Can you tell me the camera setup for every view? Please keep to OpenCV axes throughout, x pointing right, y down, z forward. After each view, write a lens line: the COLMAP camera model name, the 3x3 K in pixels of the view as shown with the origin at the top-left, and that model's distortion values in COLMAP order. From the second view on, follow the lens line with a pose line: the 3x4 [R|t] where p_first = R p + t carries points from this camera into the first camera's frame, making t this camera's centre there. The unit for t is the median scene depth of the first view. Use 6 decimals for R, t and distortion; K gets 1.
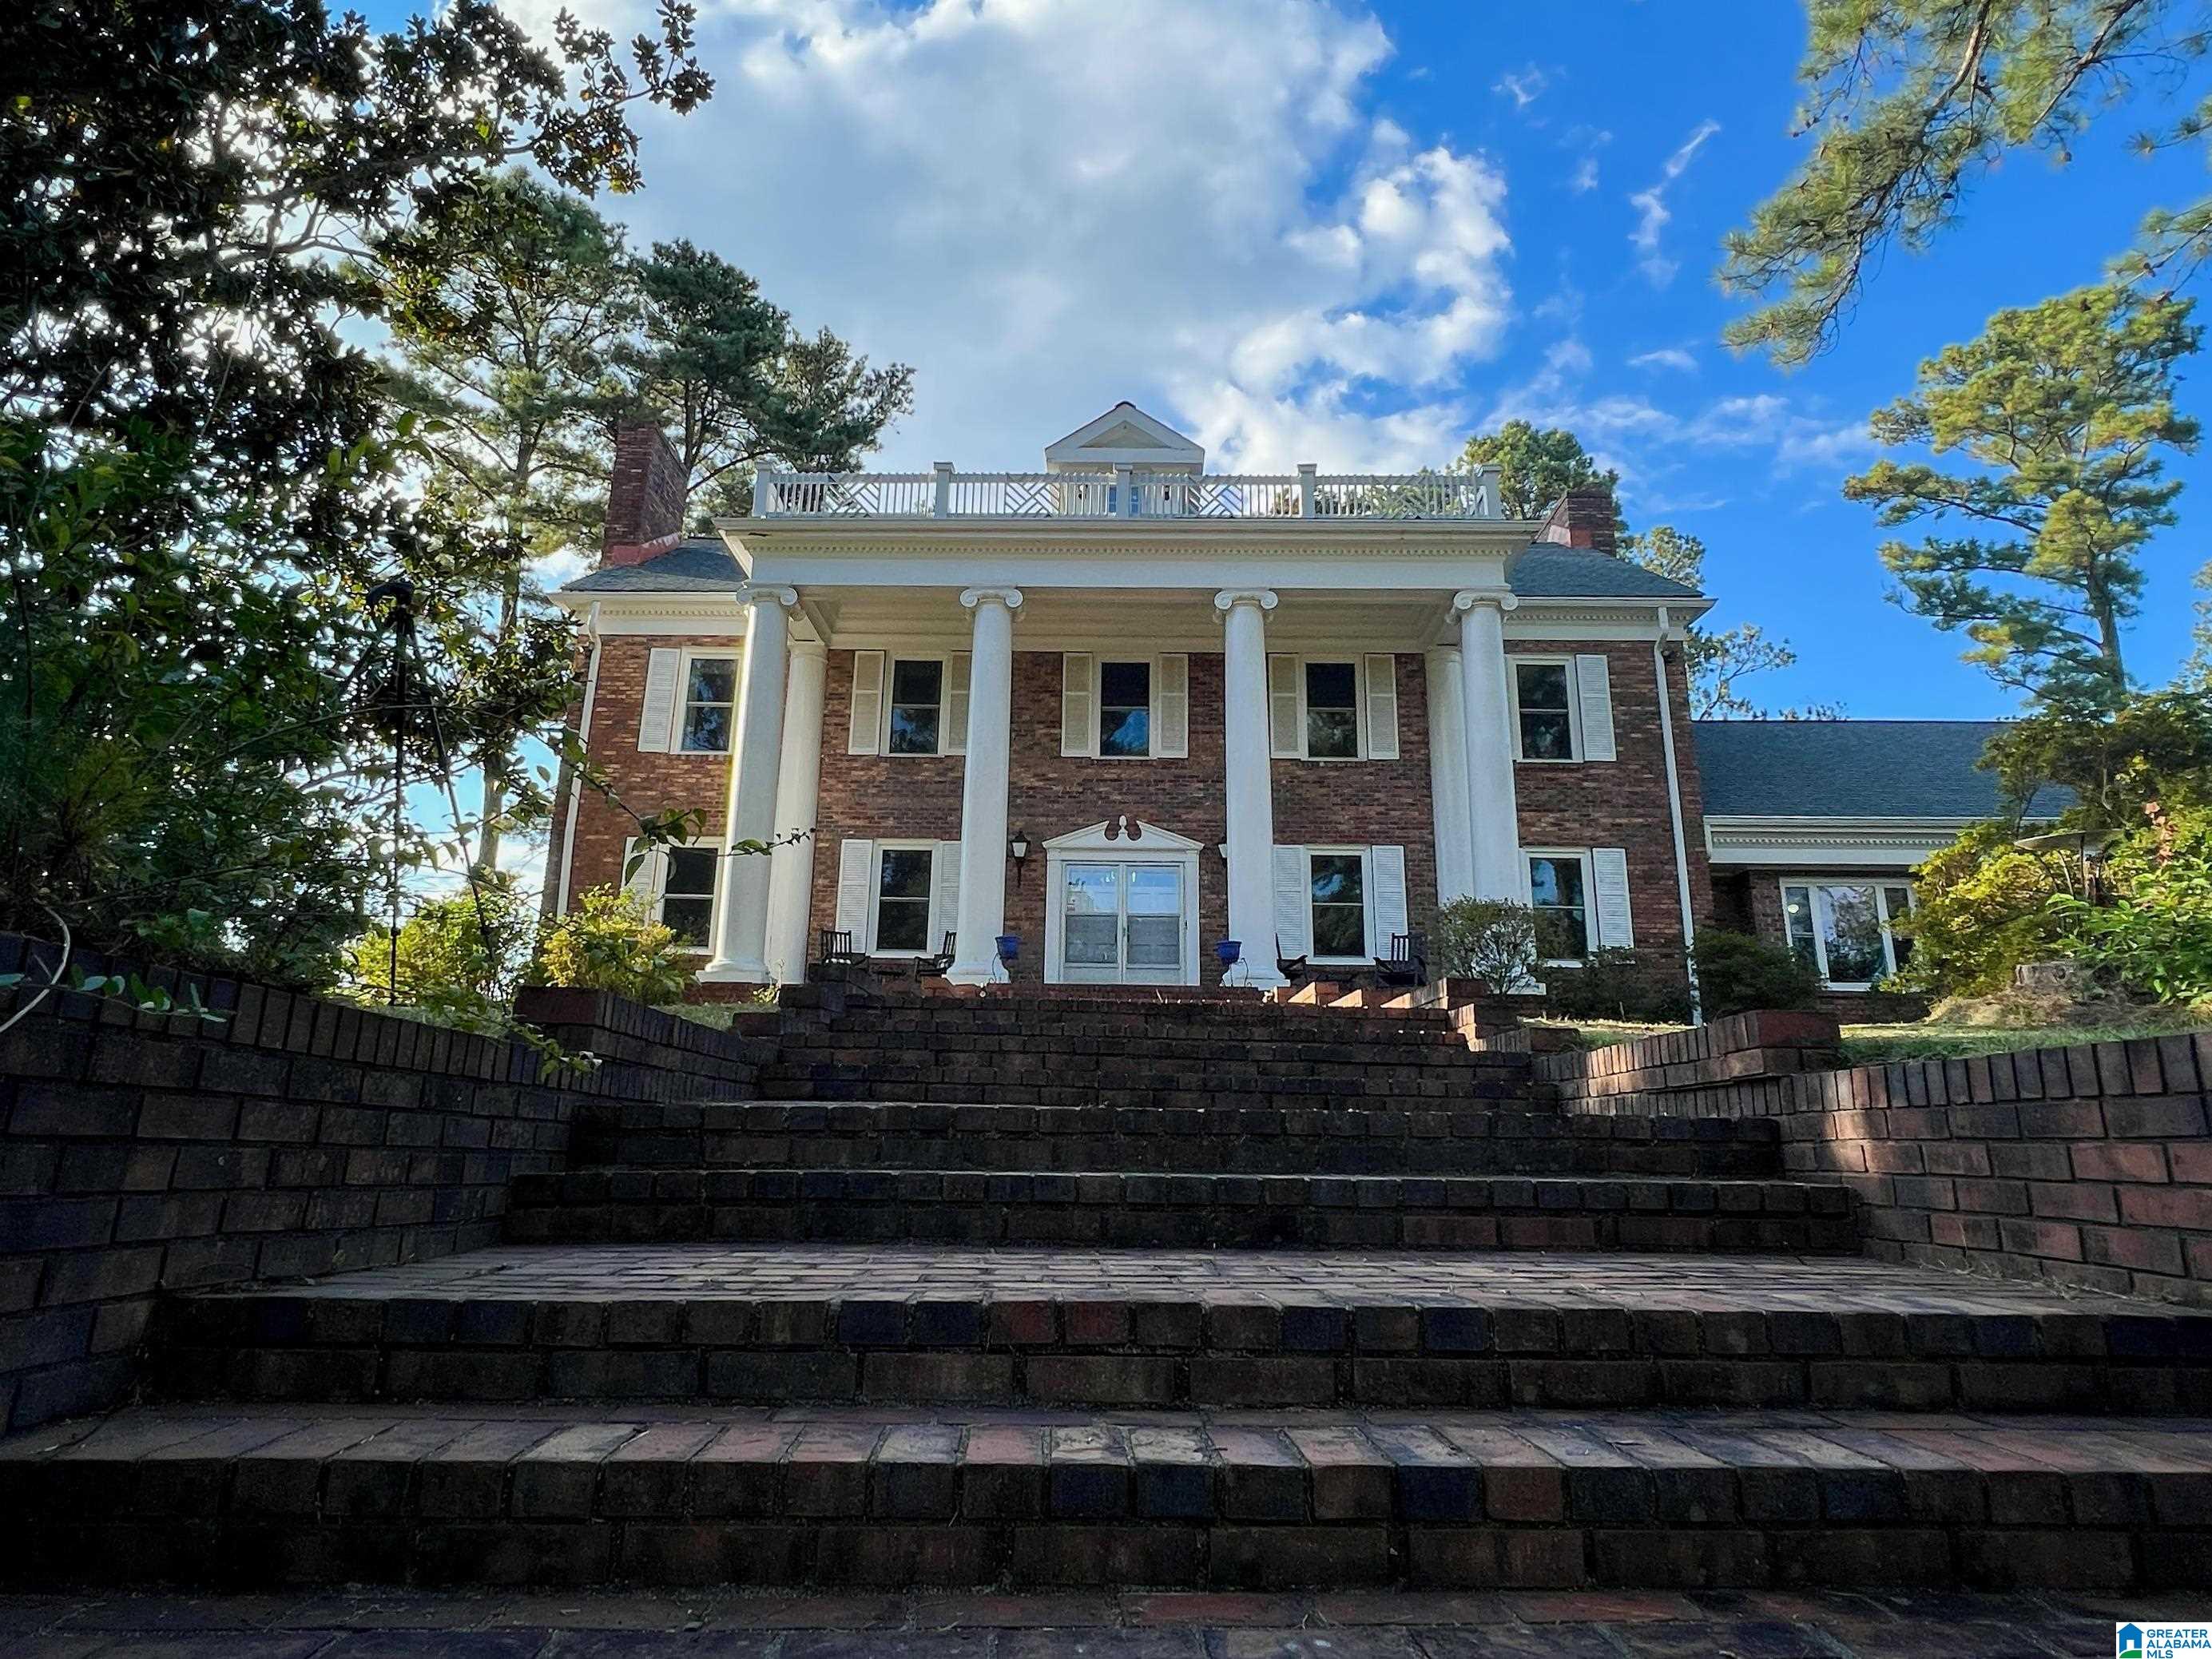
lens RADIAL K [[1248.0, 0, 1086.5], [0, 1248.0, 783.9], [0, 0, 1]] dist [0.002275, -0.002279]
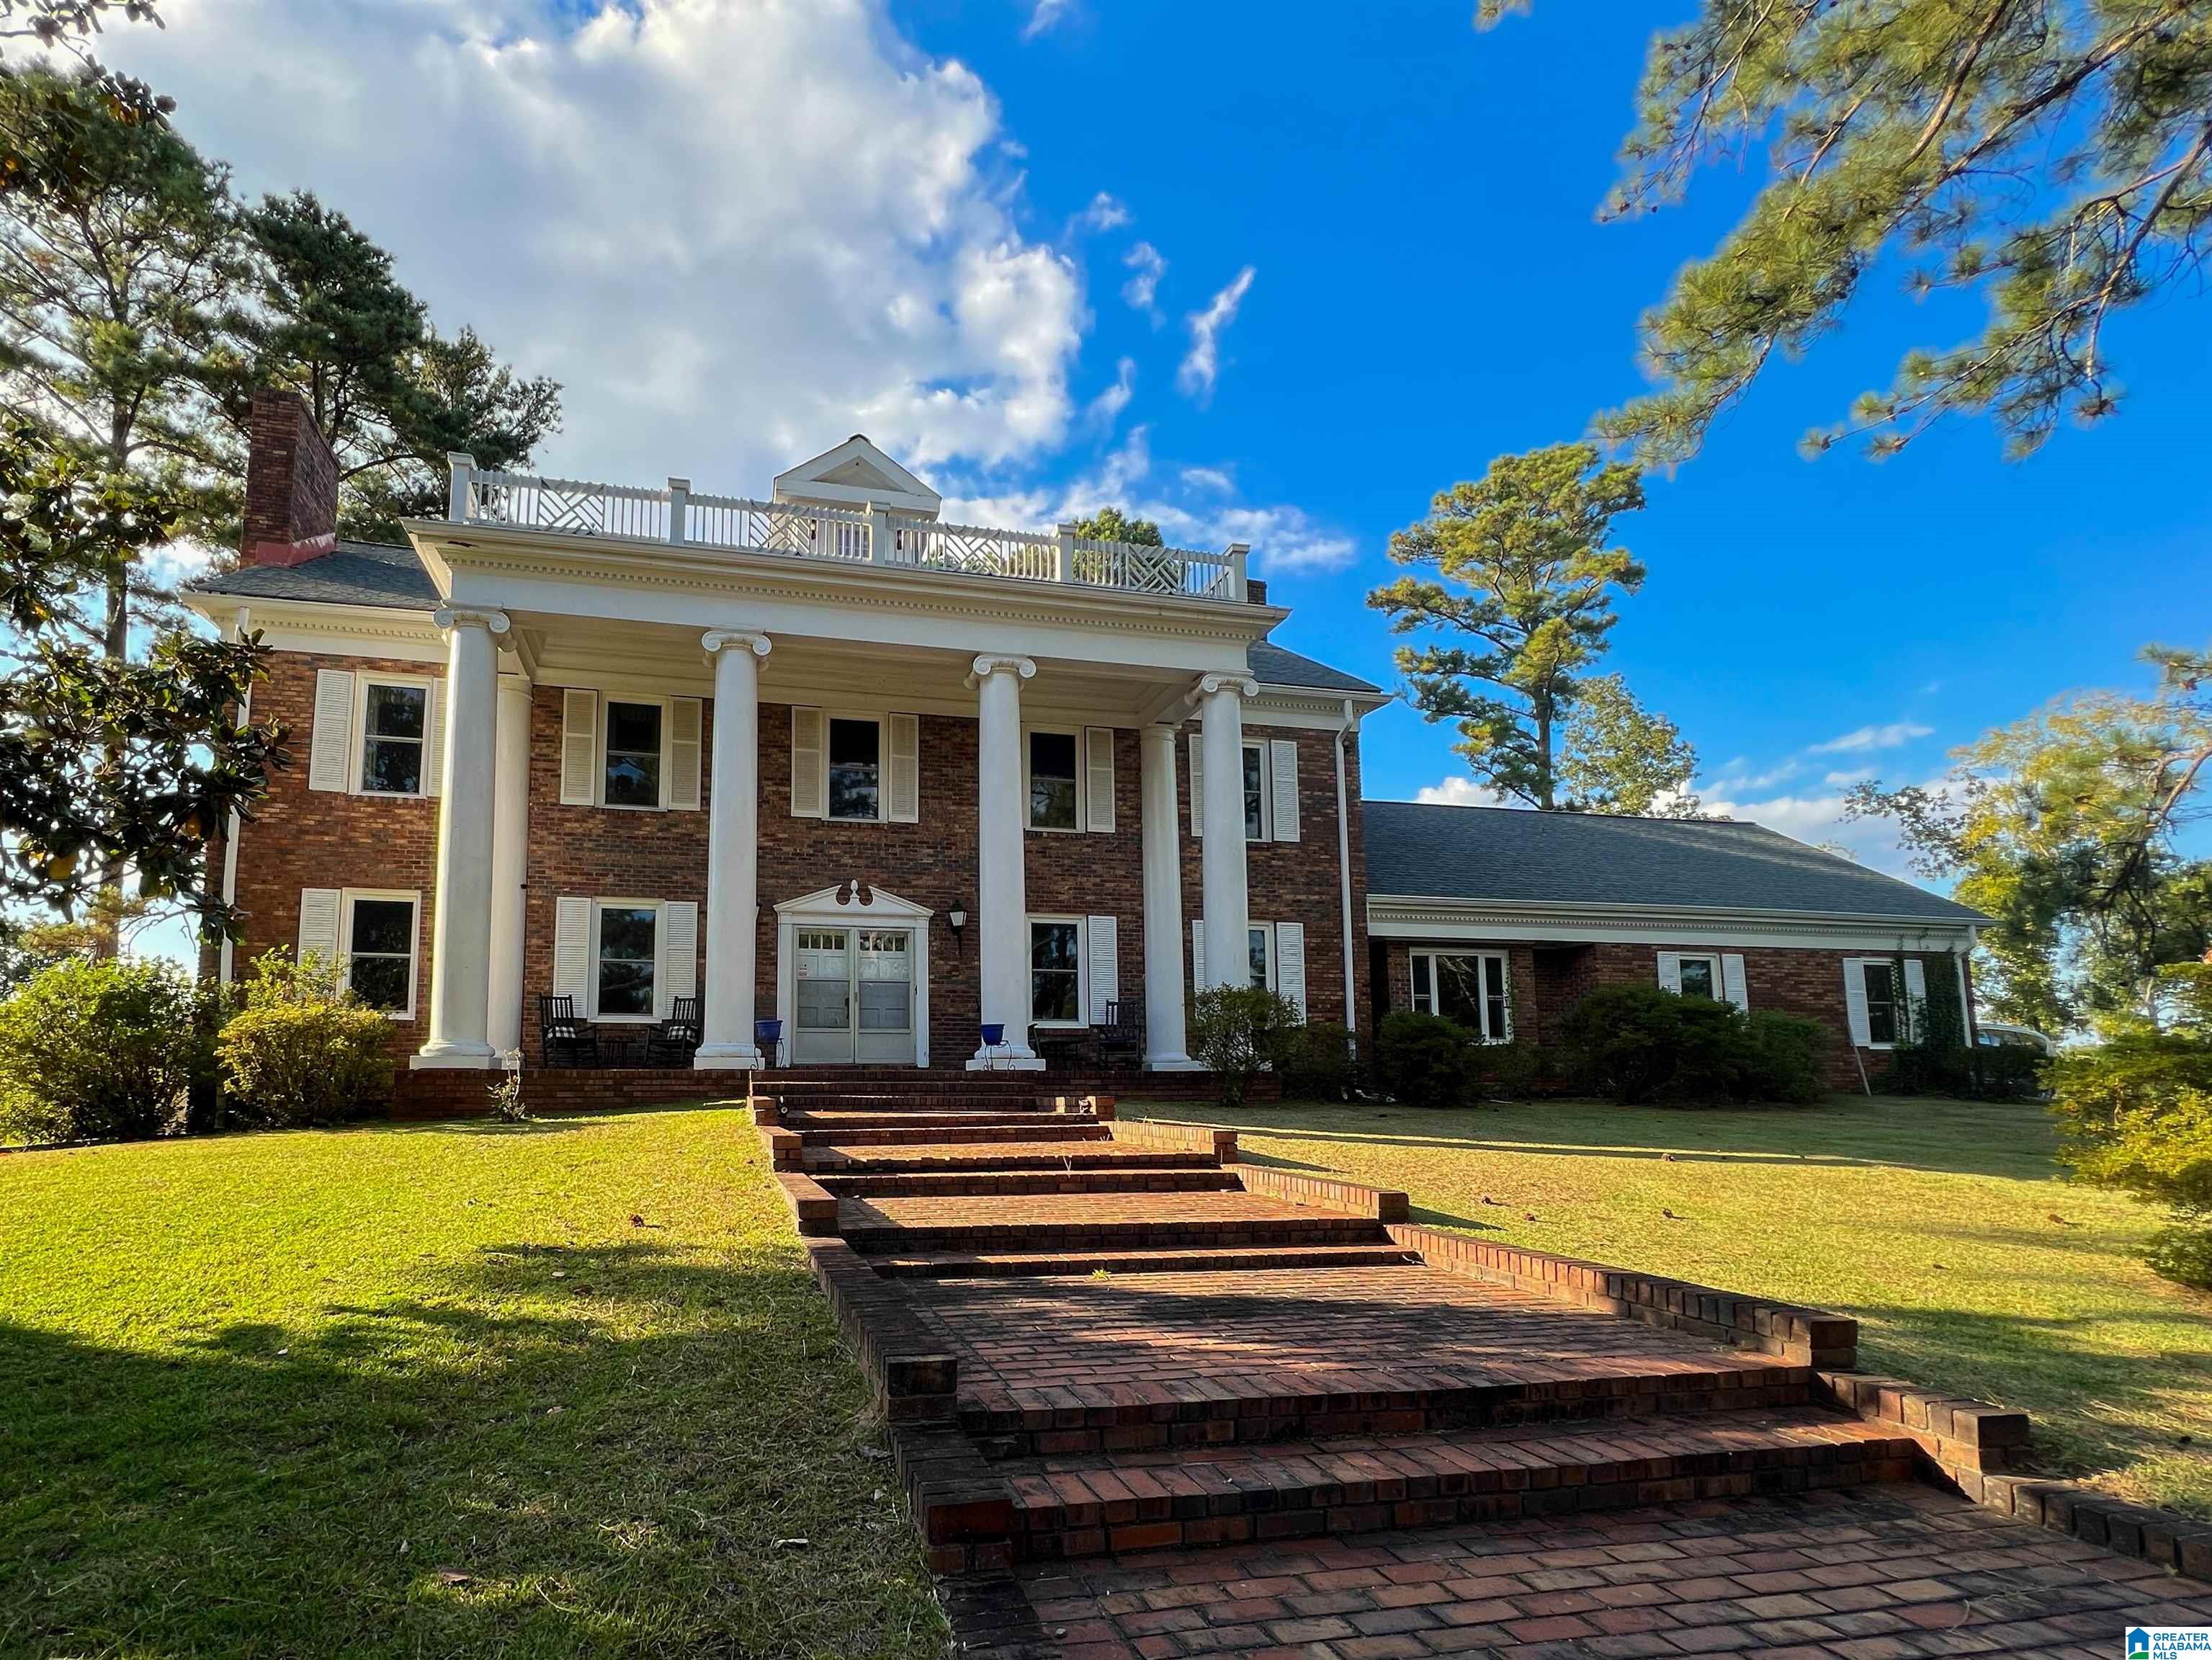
lens RADIAL K [[1014.4, 0, 915.1], [0, 1014.4, 977.1], [0, 0, 1]] dist [-0.002982, 0.001297]
pose [[0.974220, 0.006056, 0.225521, -0.102358], [-0.044248, 0.985353, 0.164684, -0.032349], [-0.221220, -0.170417, 0.960218, 0.194149]]
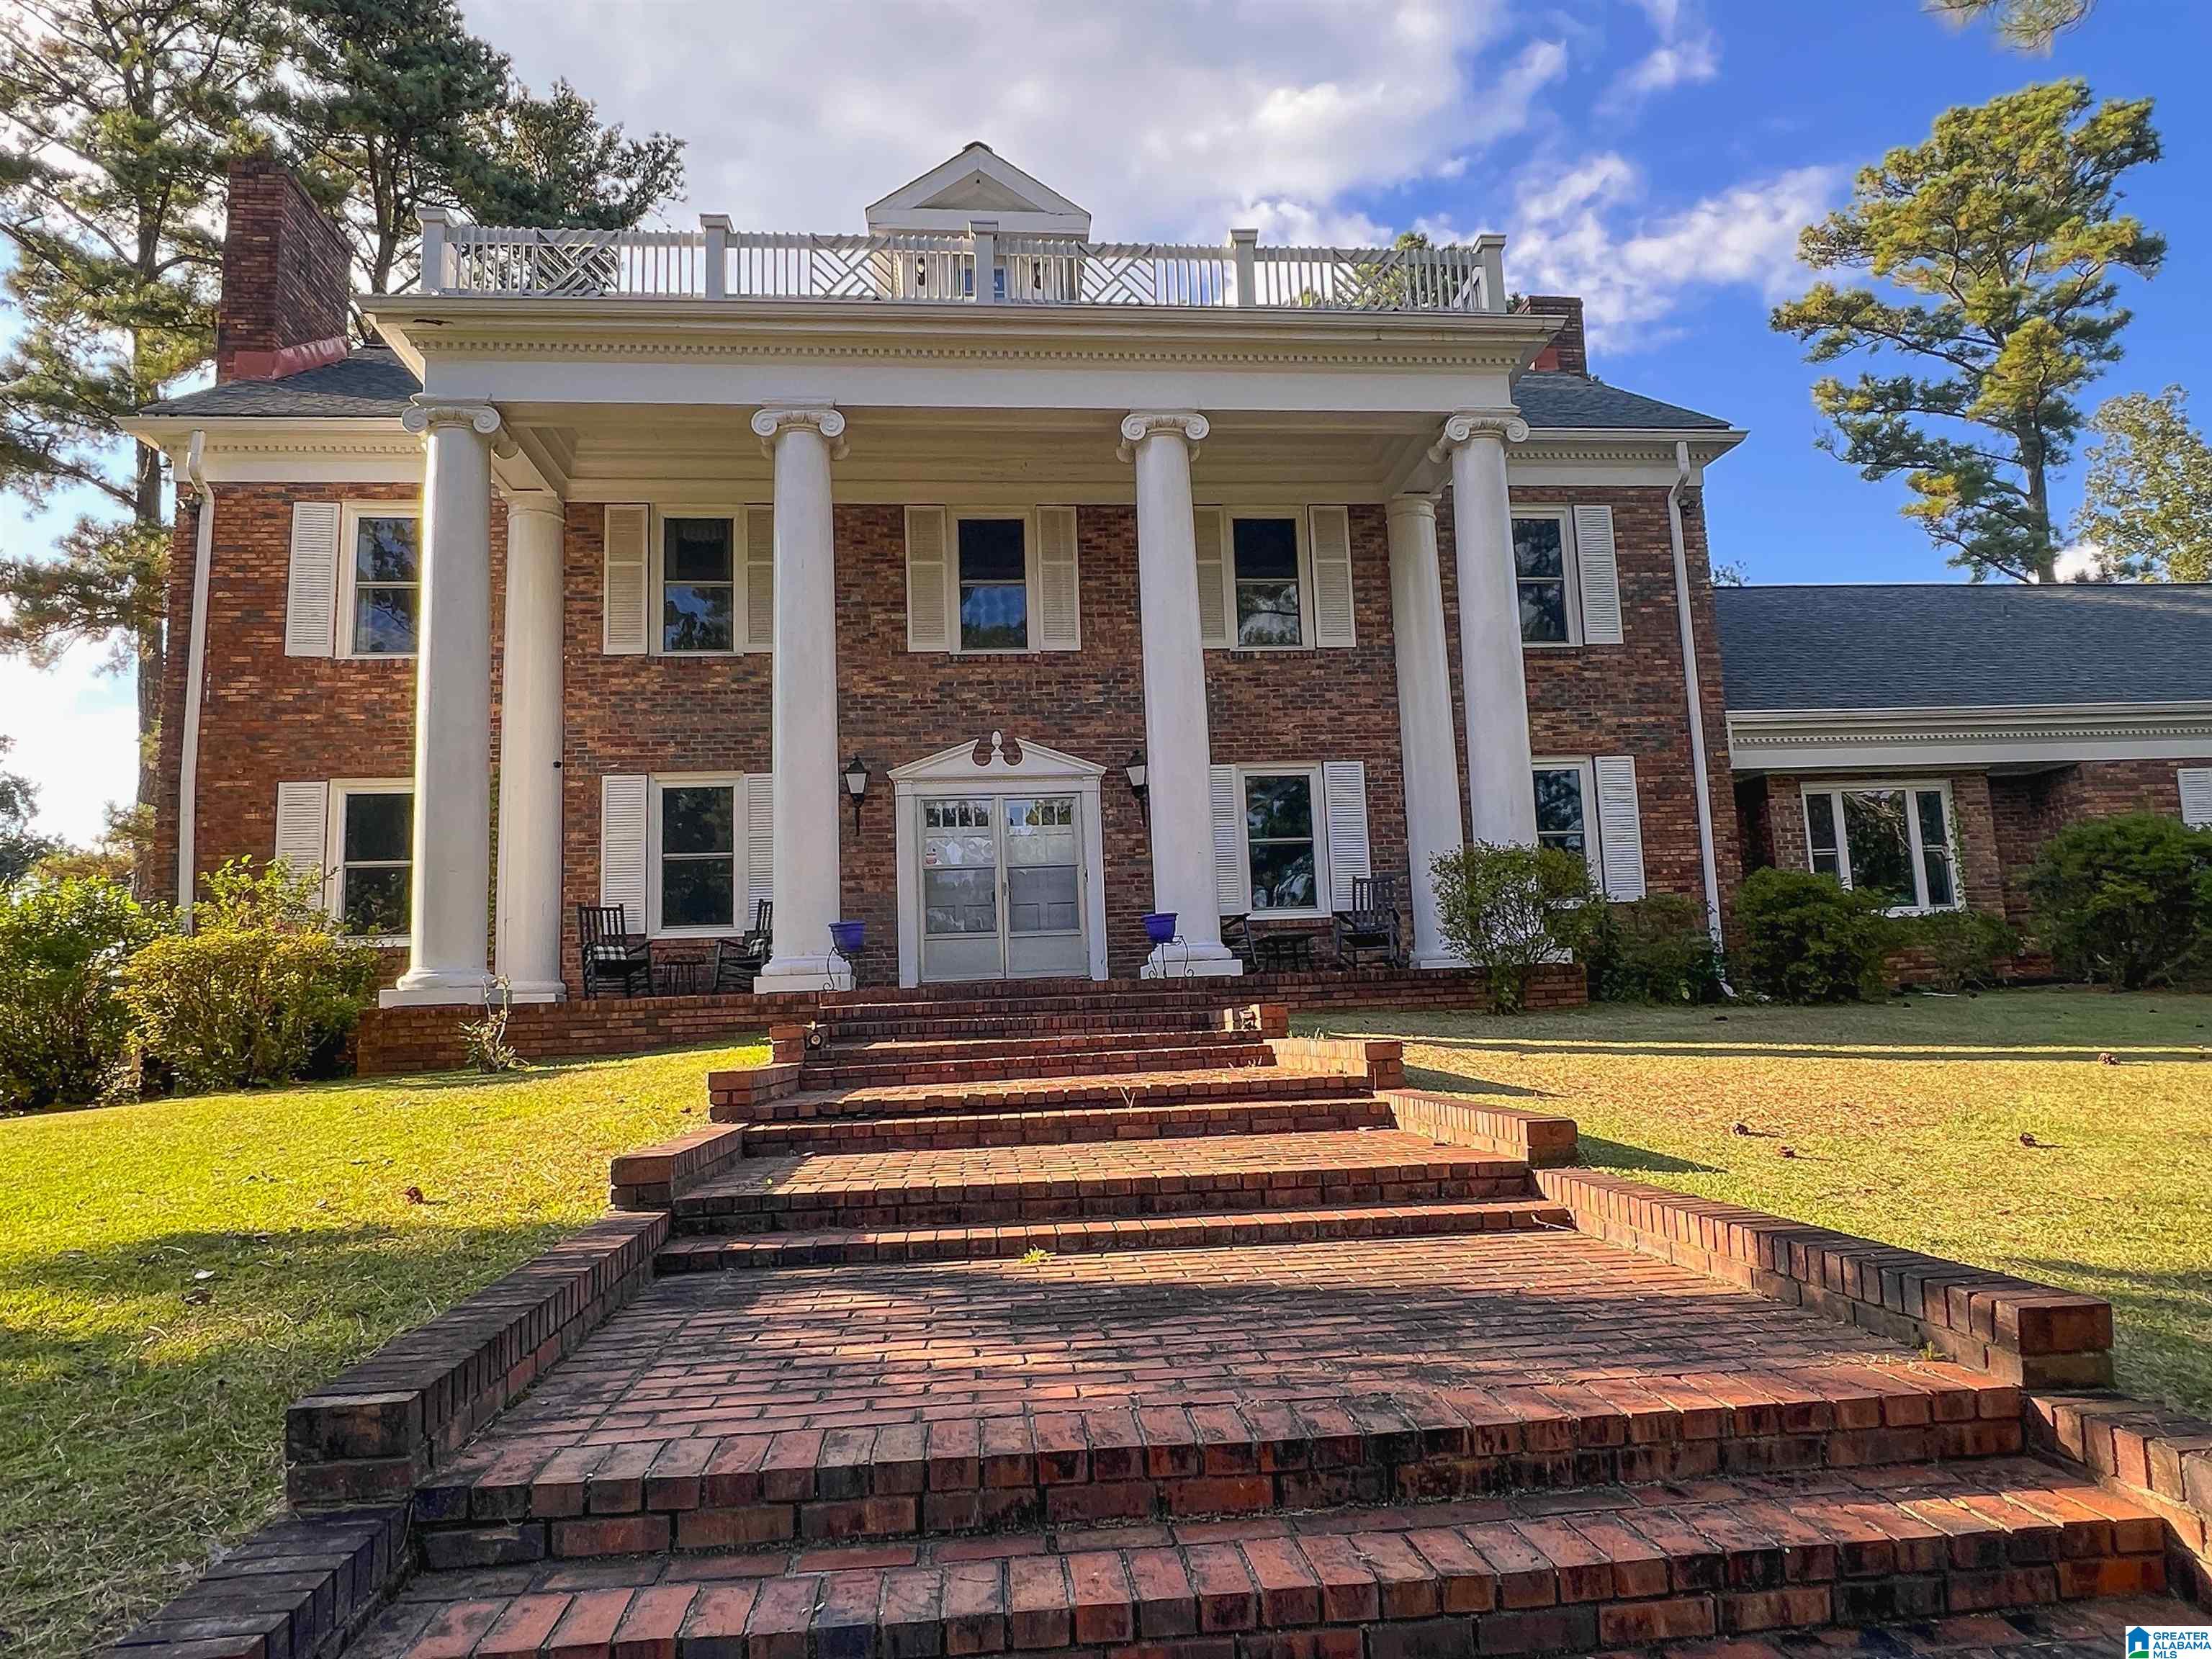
lens RADIAL K [[1322.7, 0, 1106.2], [0, 1322.7, 839.6], [0, 0, 1]] dist [-0.001548, 0.000261]
pose [[0.989839, -0.039464, 0.136608, -0.015185], [0.020441, 0.990229, 0.137947, -0.017197], [-0.140718, -0.133753, 0.980973, 0.208758]]
